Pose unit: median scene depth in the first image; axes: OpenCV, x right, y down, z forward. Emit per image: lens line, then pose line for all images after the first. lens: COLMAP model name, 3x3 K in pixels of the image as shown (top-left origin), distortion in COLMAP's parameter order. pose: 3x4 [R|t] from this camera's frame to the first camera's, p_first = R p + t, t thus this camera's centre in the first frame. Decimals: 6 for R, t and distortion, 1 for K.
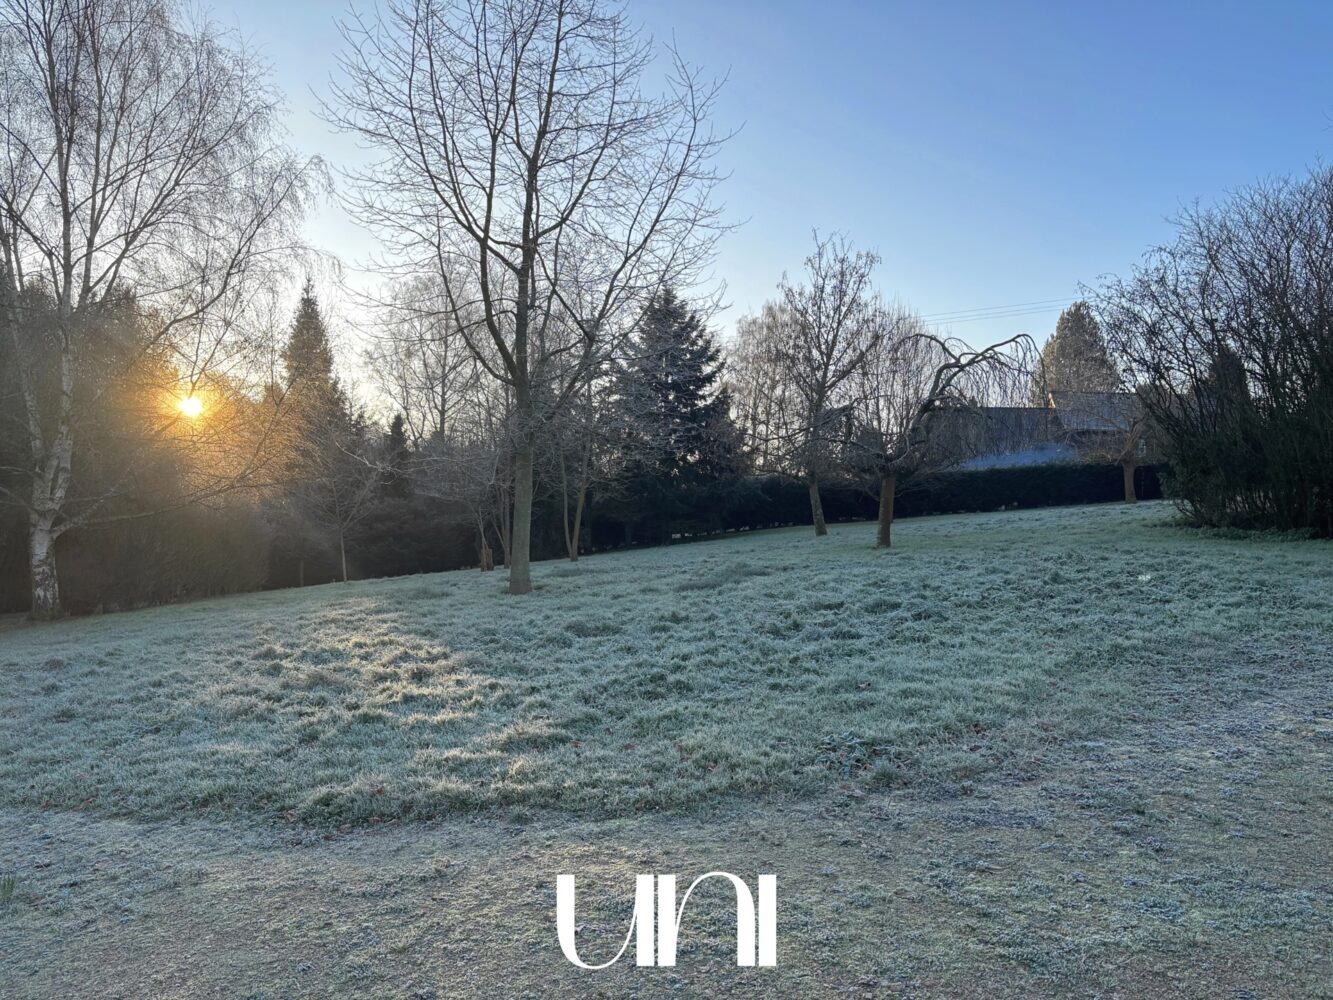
lens RADIAL K [[1005.6, 0, 665.5], [0, 1005.6, 500.1], [0, 0, 1]] dist [0.052150, -0.034343]
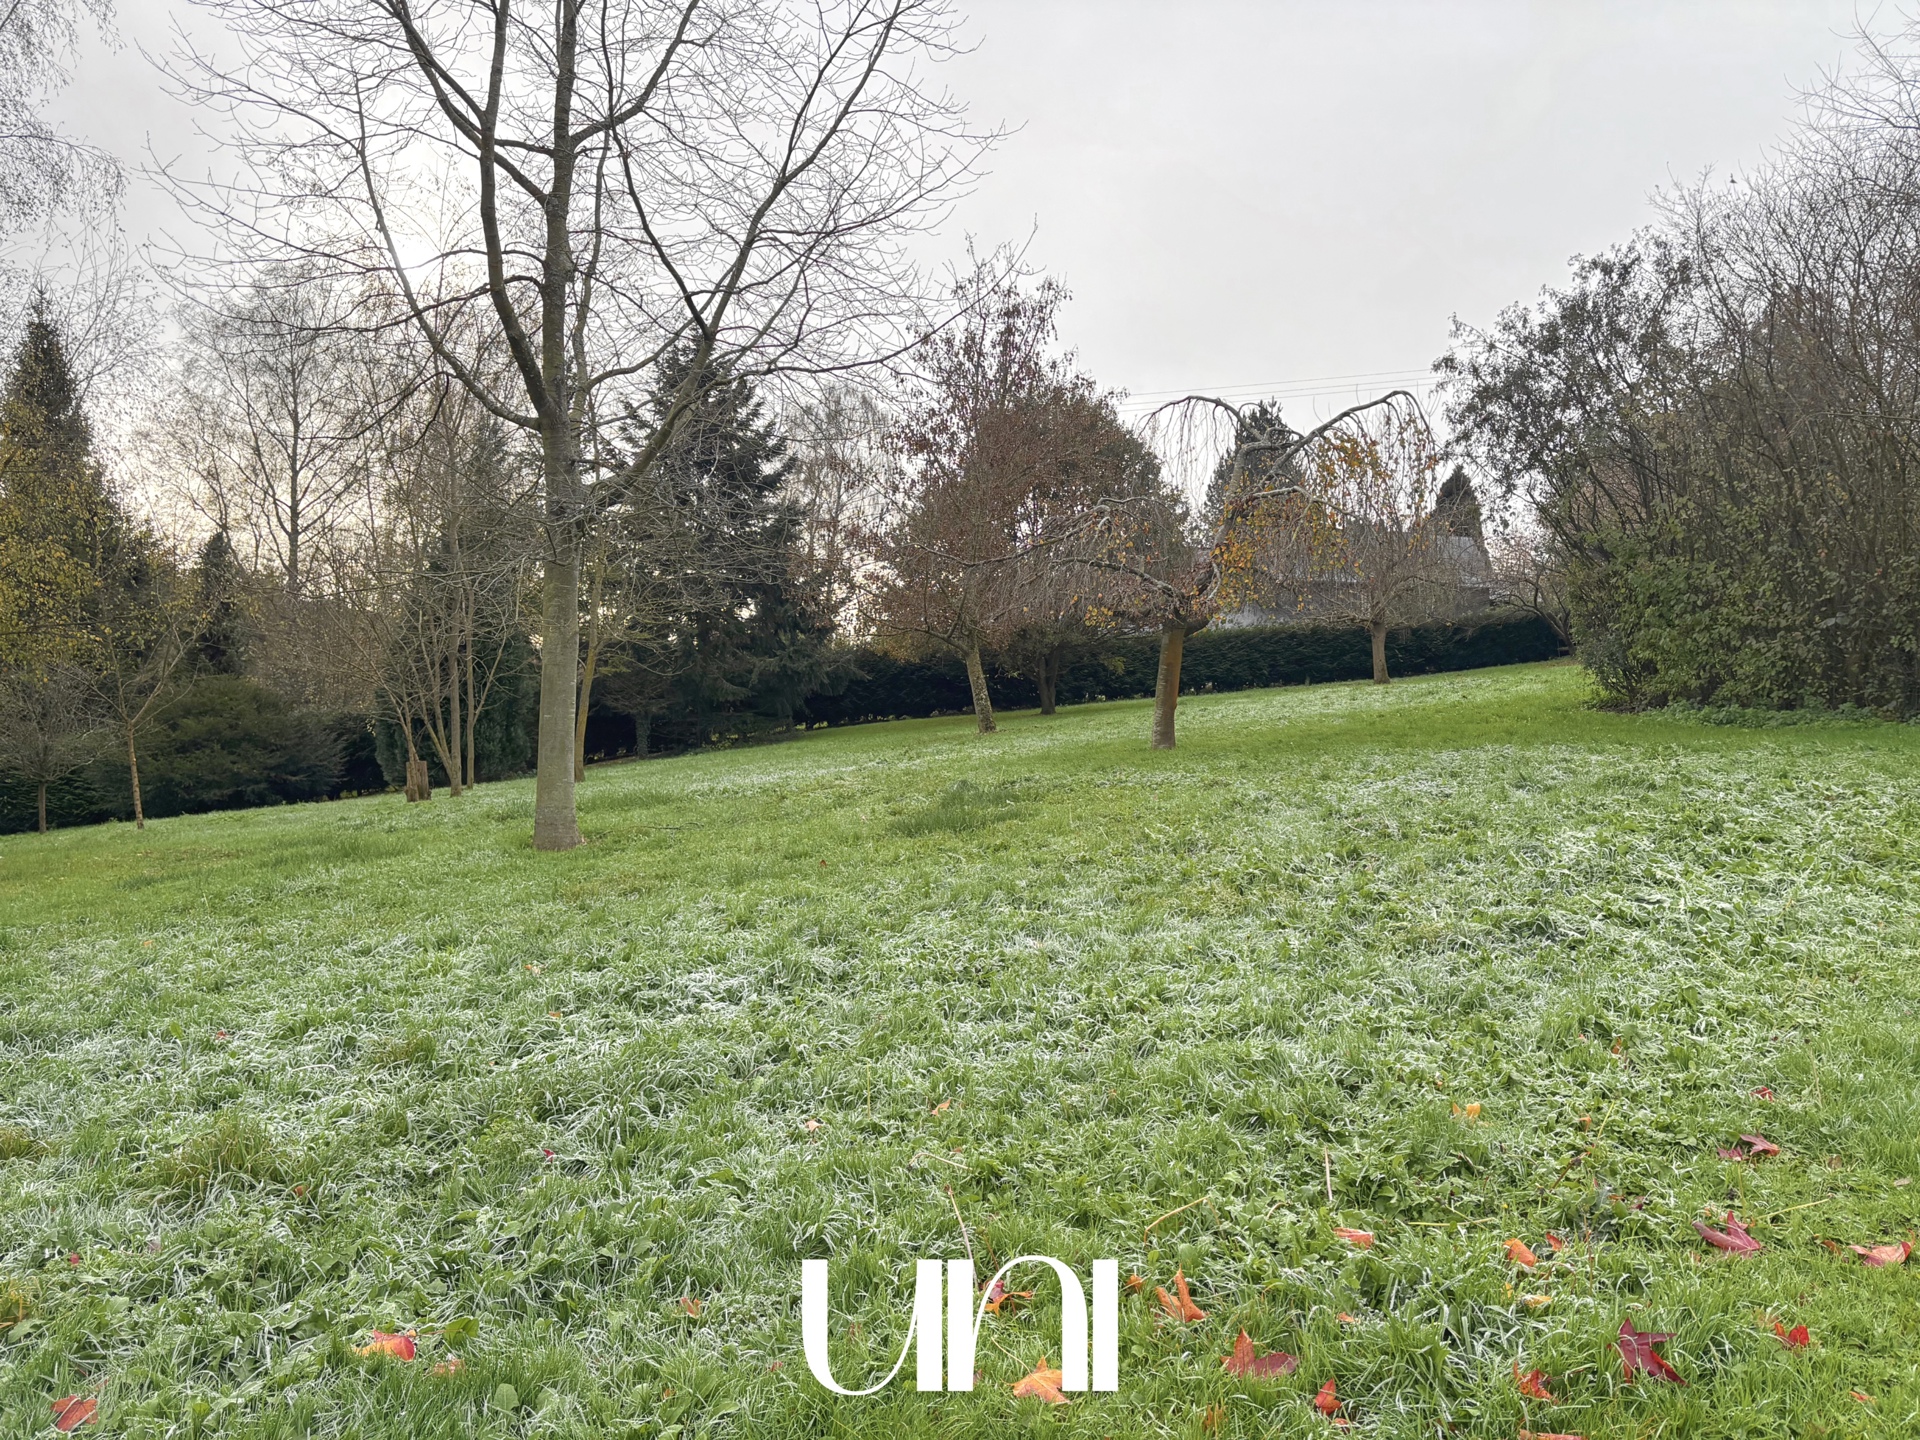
lens RADIAL K [[1448.4, 0, 964.1], [0, 1448.4, 720.2], [0, 0, 1]] dist [0.052150, -0.034343]
pose [[0.974910, -0.005760, 0.222524, -0.057797], [0.000586, 0.999728, 0.023309, 0.006853], [-0.222597, -0.022594, 0.974649, 0.131935]]
